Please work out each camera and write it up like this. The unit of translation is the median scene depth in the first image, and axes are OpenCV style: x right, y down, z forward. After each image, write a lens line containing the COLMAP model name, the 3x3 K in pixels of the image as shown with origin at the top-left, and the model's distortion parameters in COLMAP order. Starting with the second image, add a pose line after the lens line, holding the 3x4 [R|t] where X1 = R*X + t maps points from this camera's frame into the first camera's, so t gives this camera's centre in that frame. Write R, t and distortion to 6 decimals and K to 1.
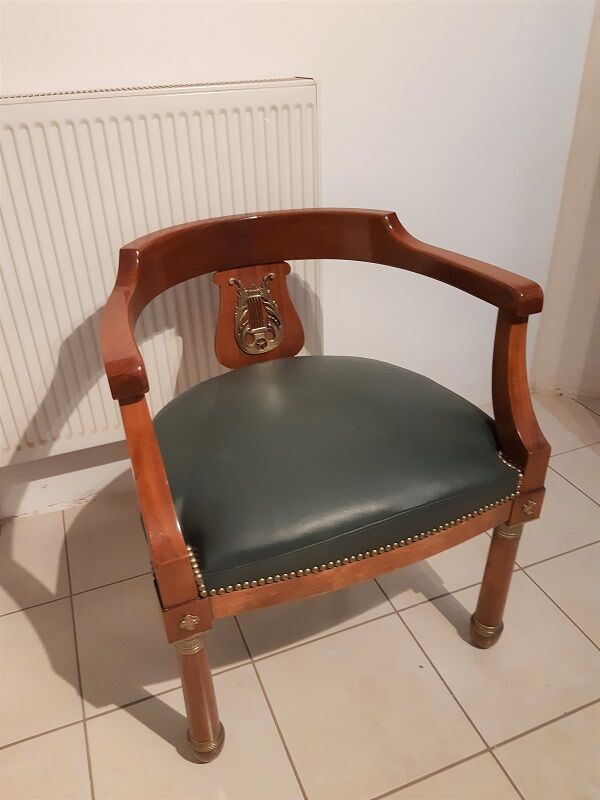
lens RADIAL K [[638.9, 0, 300.0], [0, 638.9, 400.0], [0, 0, 1]] dist [0.036140, -0.000276]
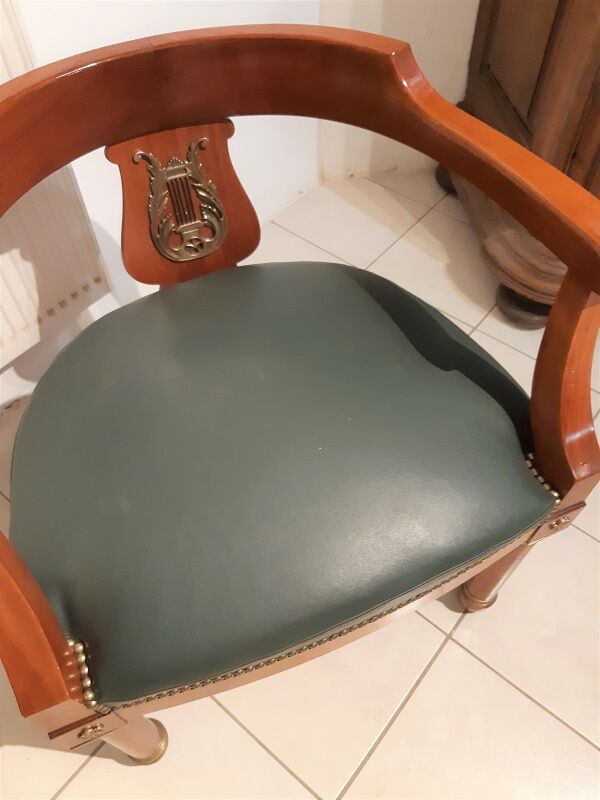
lens RADIAL K [[638.9, 0, 300.0], [0, 638.9, 400.0], [0, 0, 1]] dist [0.036140, -0.000276]
pose [[0.997922, -0.025332, 0.059241, 0.005034], [-0.000527, 0.916227, 0.400660, -0.210869], [-0.064428, -0.399859, 0.914310, 0.327898]]
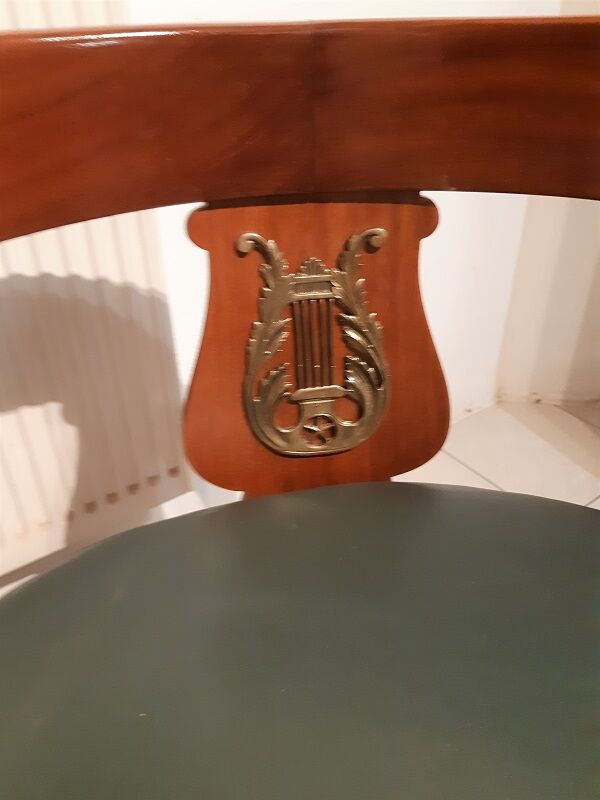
lens RADIAL K [[638.9, 0, 300.0], [0, 638.9, 400.0], [0, 0, 1]] dist [0.036140, -0.000276]
pose [[0.979754, 0.135879, -0.147035, -0.022829], [-0.125690, 0.989112, 0.076544, -0.131602], [0.155835, -0.056513, 0.986165, 0.666564]]
